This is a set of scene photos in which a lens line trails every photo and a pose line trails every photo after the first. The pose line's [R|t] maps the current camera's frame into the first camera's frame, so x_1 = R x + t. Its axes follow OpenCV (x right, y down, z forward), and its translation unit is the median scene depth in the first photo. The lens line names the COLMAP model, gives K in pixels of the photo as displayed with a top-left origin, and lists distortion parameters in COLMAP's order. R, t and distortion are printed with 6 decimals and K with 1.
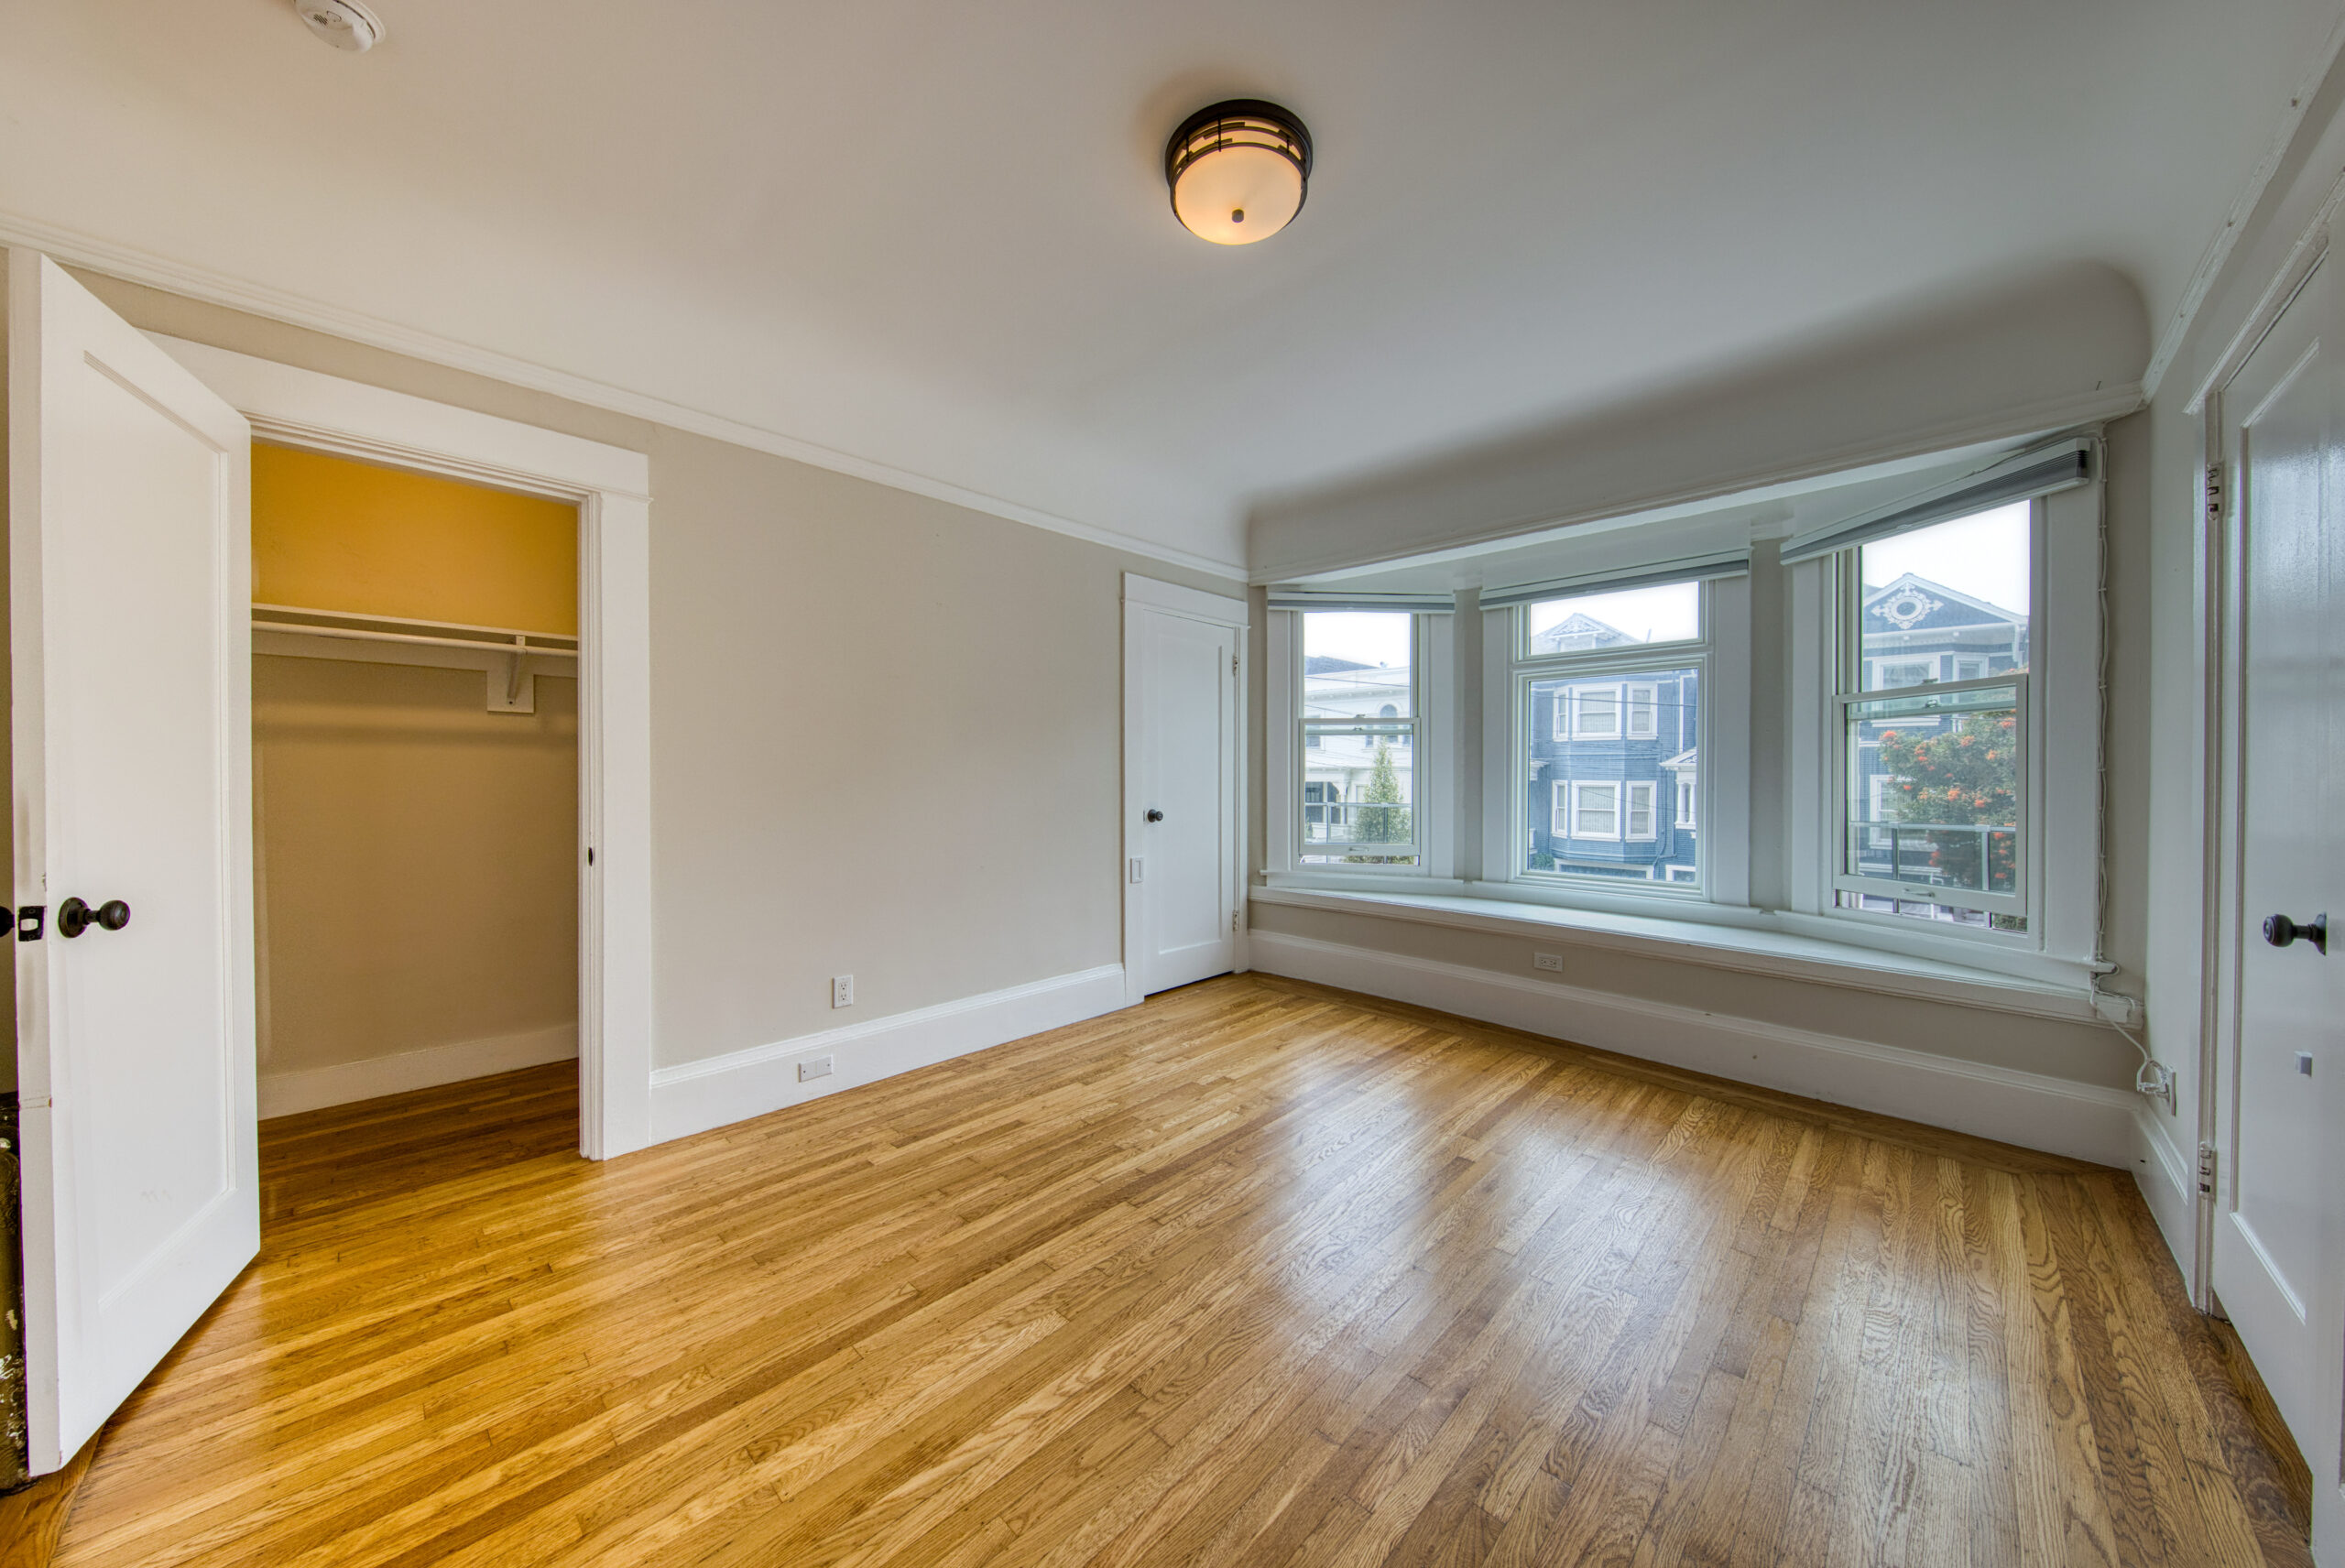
lens RADIAL K [[735.9, 0, 1172.5], [0, 735.9, 784.0], [0, 0, 1]] dist [0.000043, -0.002068]
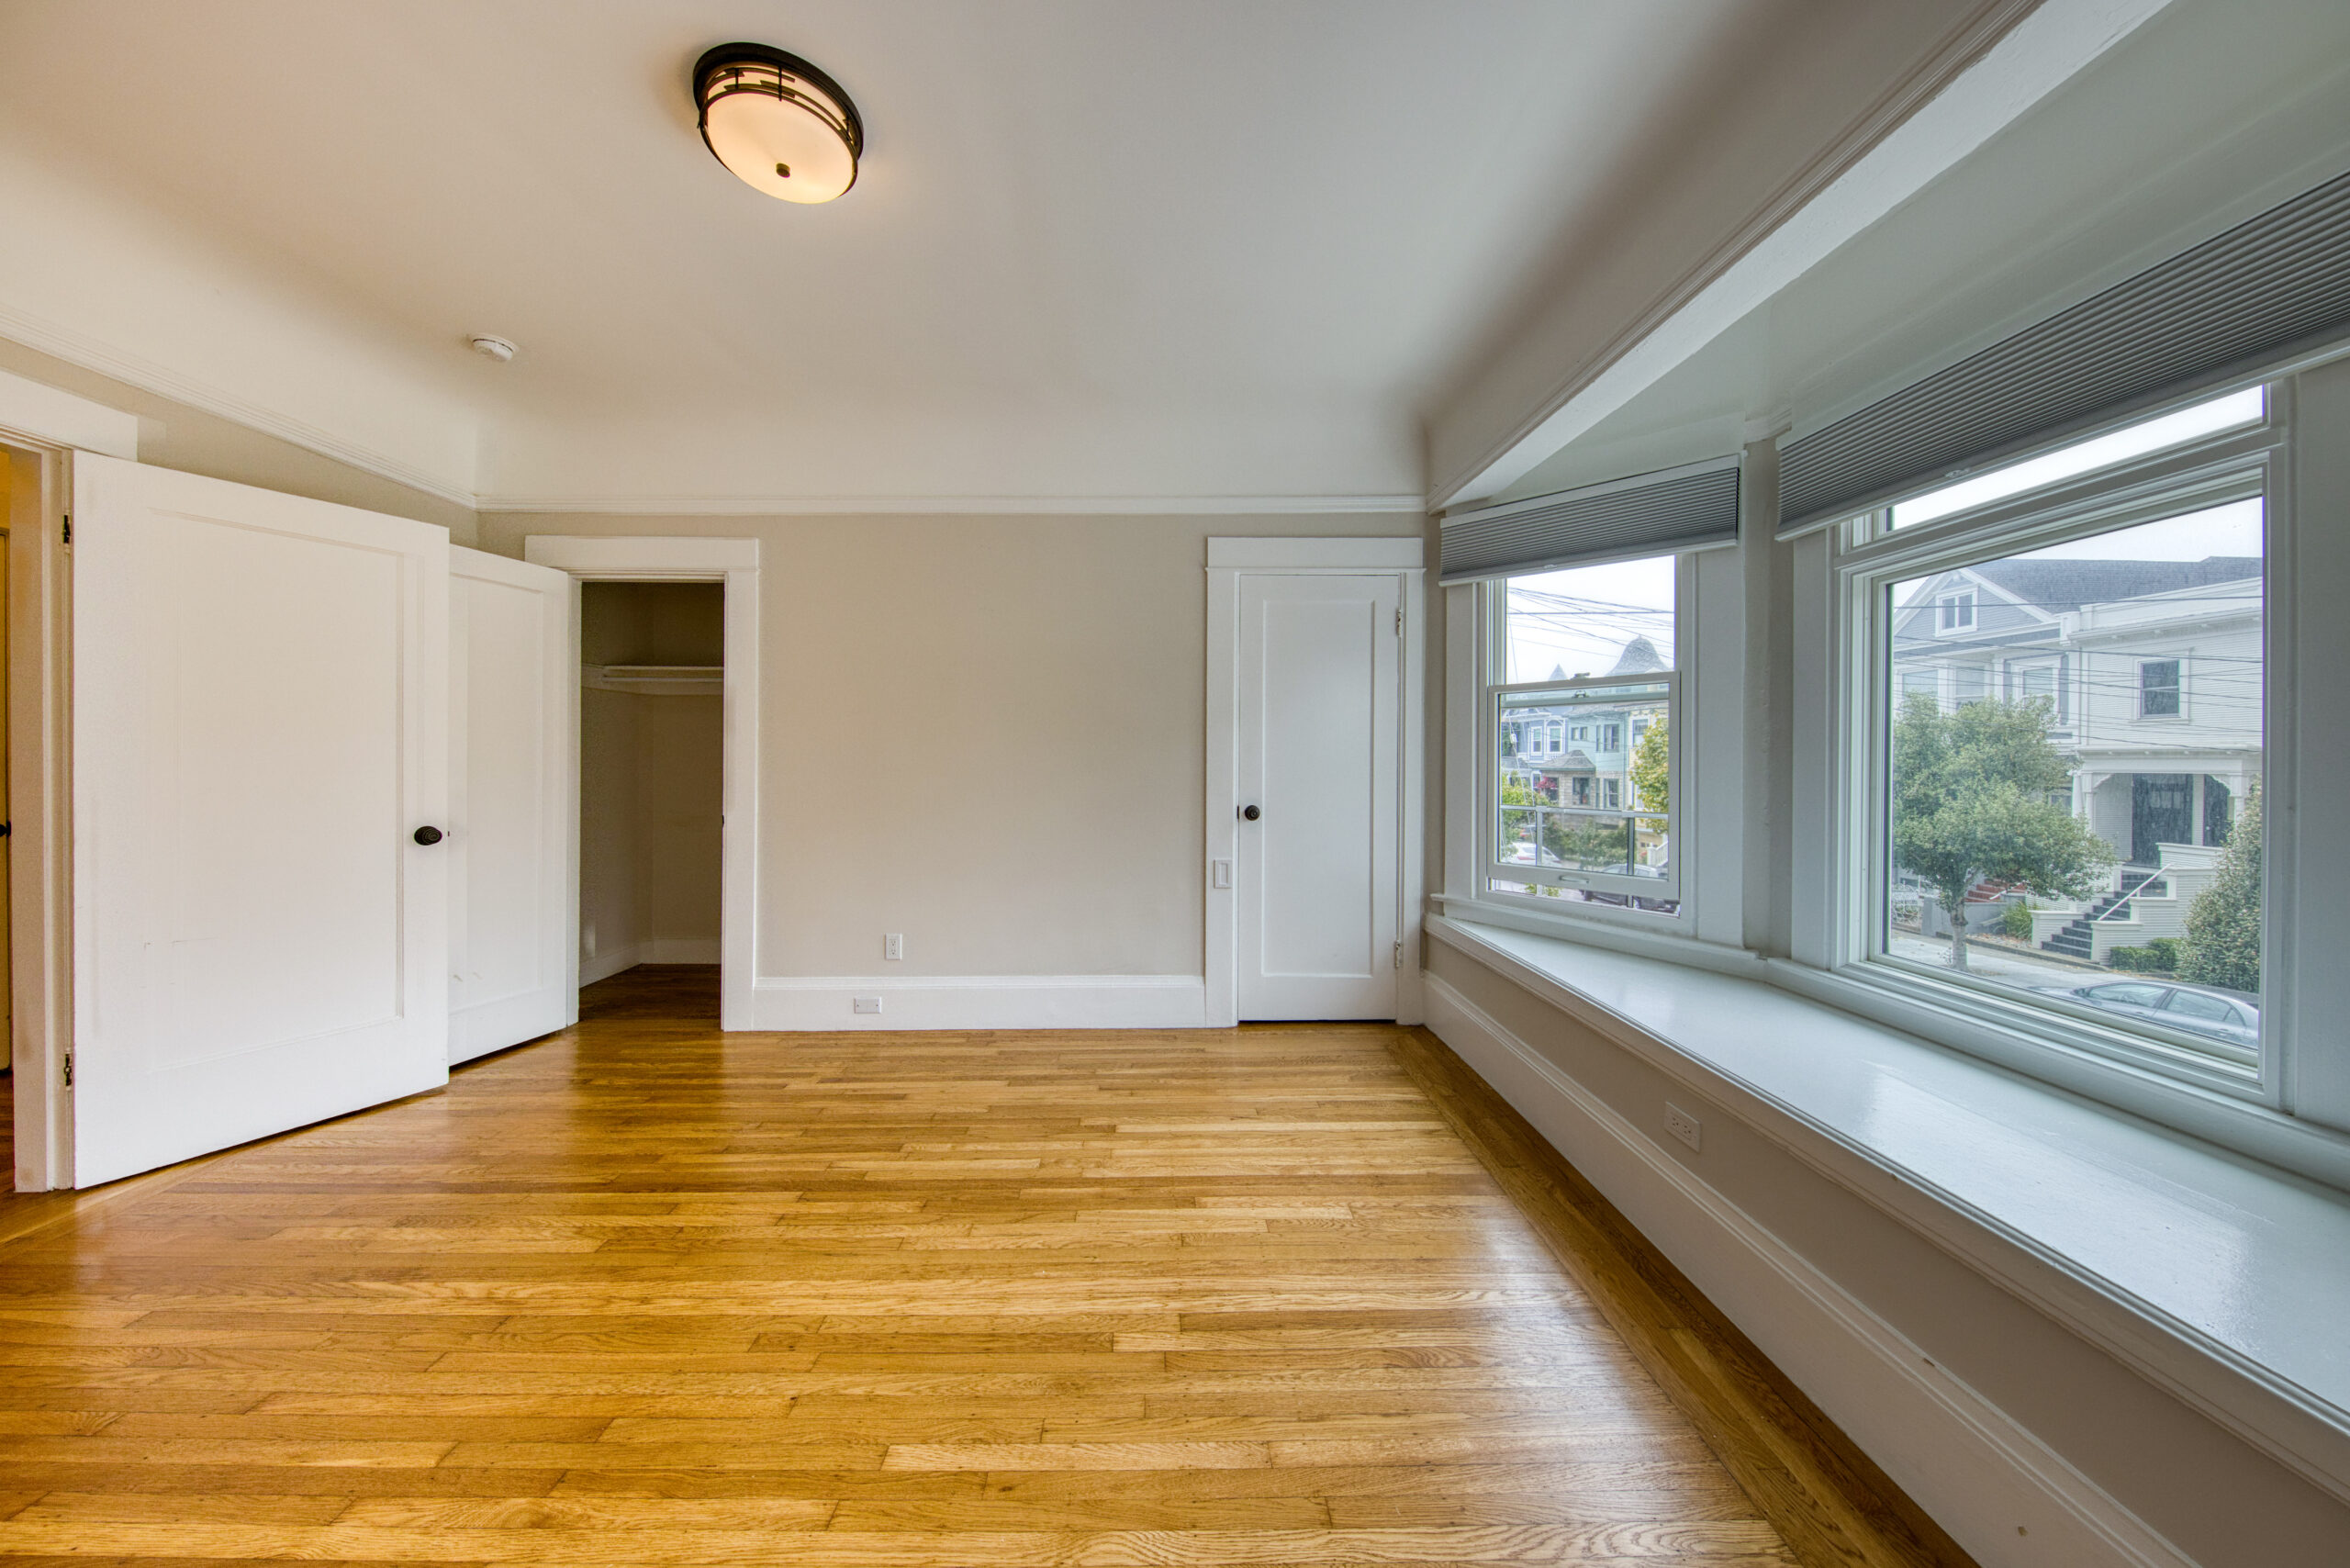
lens RADIAL K [[755.5, 0, 1183.7], [0, 755.5, 767.5], [0, 0, 1]] dist [0.000094, -0.001886]
pose [[0.729511, 0.004794, -0.683953, 0.539678], [-0.008112, 0.999966, -0.001643, -0.008430], [0.683921, 0.006747, 0.729525, 0.316517]]
